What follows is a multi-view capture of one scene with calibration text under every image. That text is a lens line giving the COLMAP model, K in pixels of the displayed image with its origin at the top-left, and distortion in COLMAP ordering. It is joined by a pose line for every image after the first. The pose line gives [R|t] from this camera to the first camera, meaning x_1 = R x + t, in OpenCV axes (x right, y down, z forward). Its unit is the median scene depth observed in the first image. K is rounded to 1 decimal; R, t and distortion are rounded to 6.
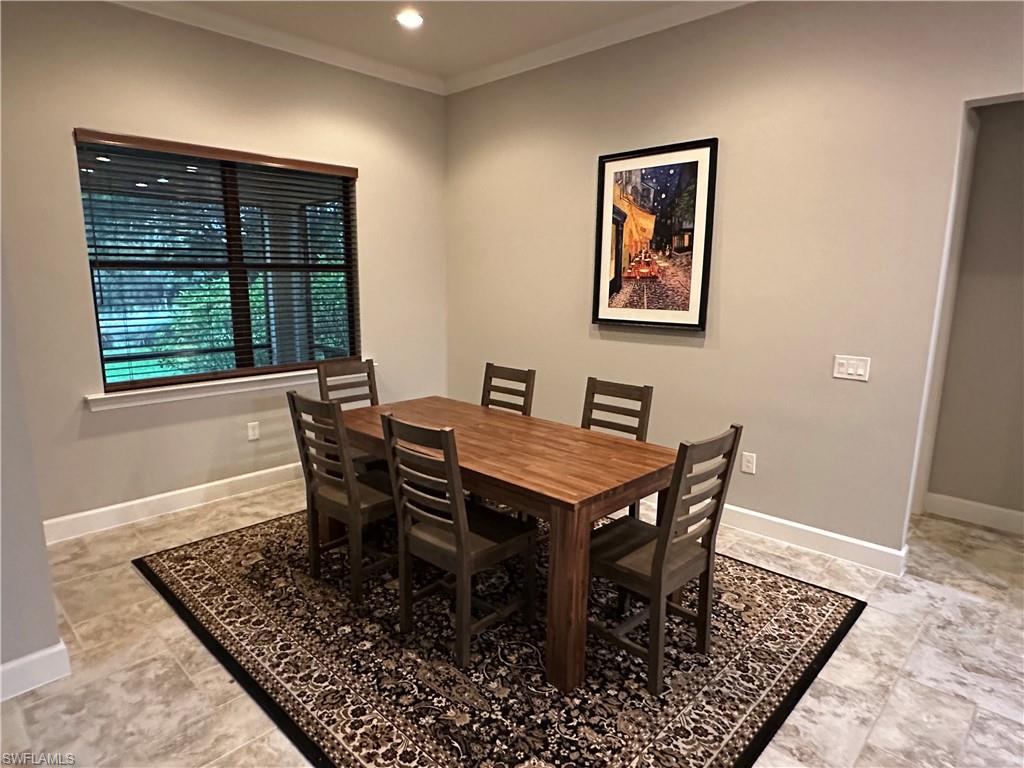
lens RADIAL K [[600.3, 0, 512.0], [0, 600.3, 384.0], [0, 0, 1]] dist [-0.004486, -0.000981]
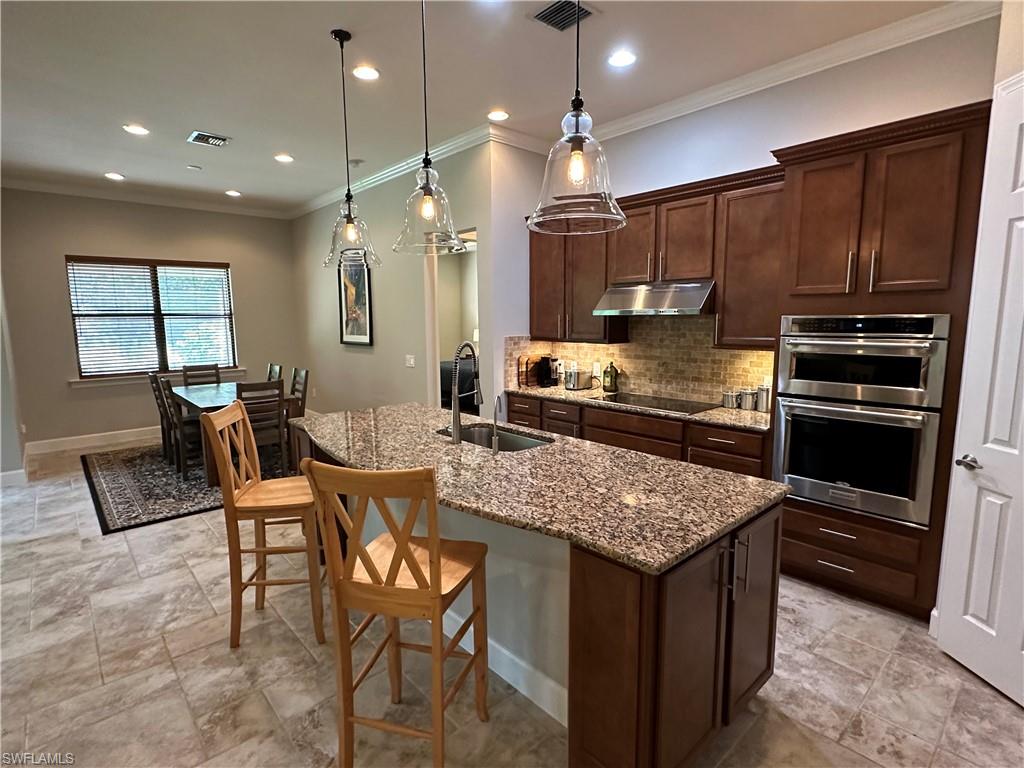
lens RADIAL K [[510.5, 0, 512.0], [0, 510.5, 384.0], [0, 0, 1]] dist [0.000533, 0.000136]
pose [[0.997545, -0.006930, -0.069686, 0.883722], [0.003639, 0.998877, -0.047239, 0.115191], [0.069935, 0.046869, 0.996450, -0.612733]]
